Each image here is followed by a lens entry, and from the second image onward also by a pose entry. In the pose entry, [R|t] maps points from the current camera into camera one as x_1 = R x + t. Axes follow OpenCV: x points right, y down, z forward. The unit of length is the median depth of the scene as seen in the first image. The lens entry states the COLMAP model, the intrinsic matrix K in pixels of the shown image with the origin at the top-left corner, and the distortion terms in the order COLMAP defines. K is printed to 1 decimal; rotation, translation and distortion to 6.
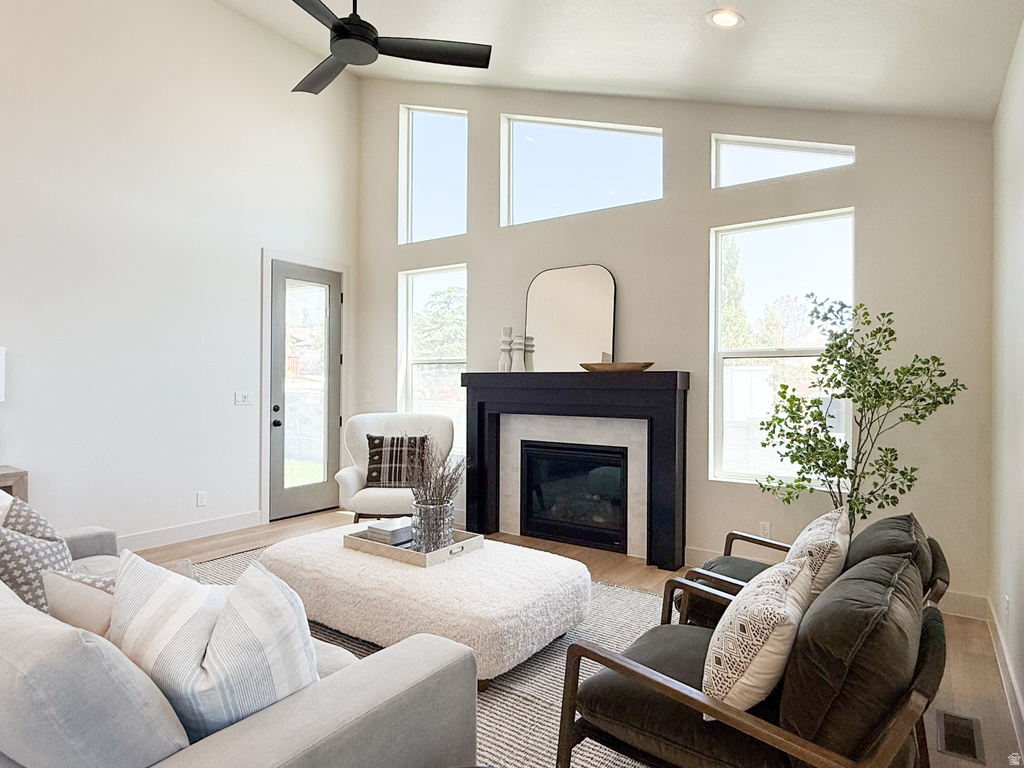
lens RADIAL K [[599.0, 0, 513.7], [0, 599.0, 380.5], [0, 0, 1]] dist [-0.001725, 0.000513]
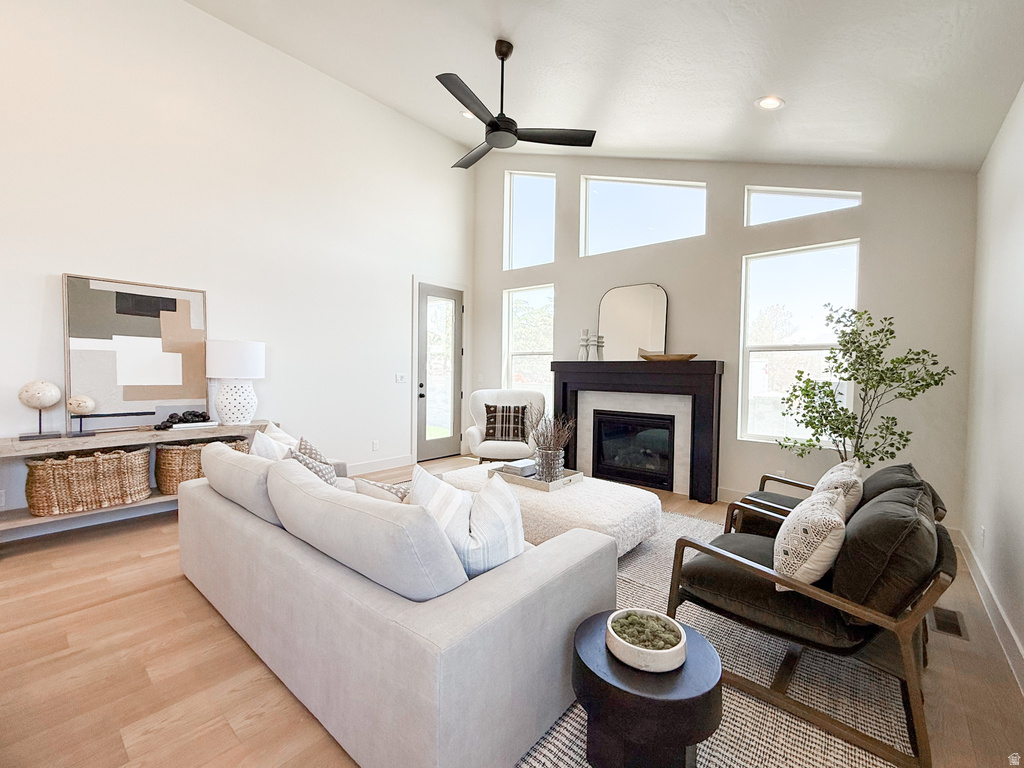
lens RADIAL K [[441.4, 0, 512.7], [0, 441.4, 381.5], [0, 0, 1]] dist [0.002162, -0.000384]
pose [[0.995299, 0.009152, -0.096415, -0.106199], [-0.006370, 0.999555, 0.029131, 0.006583], [0.096639, -0.028380, 0.994915, -0.067842]]
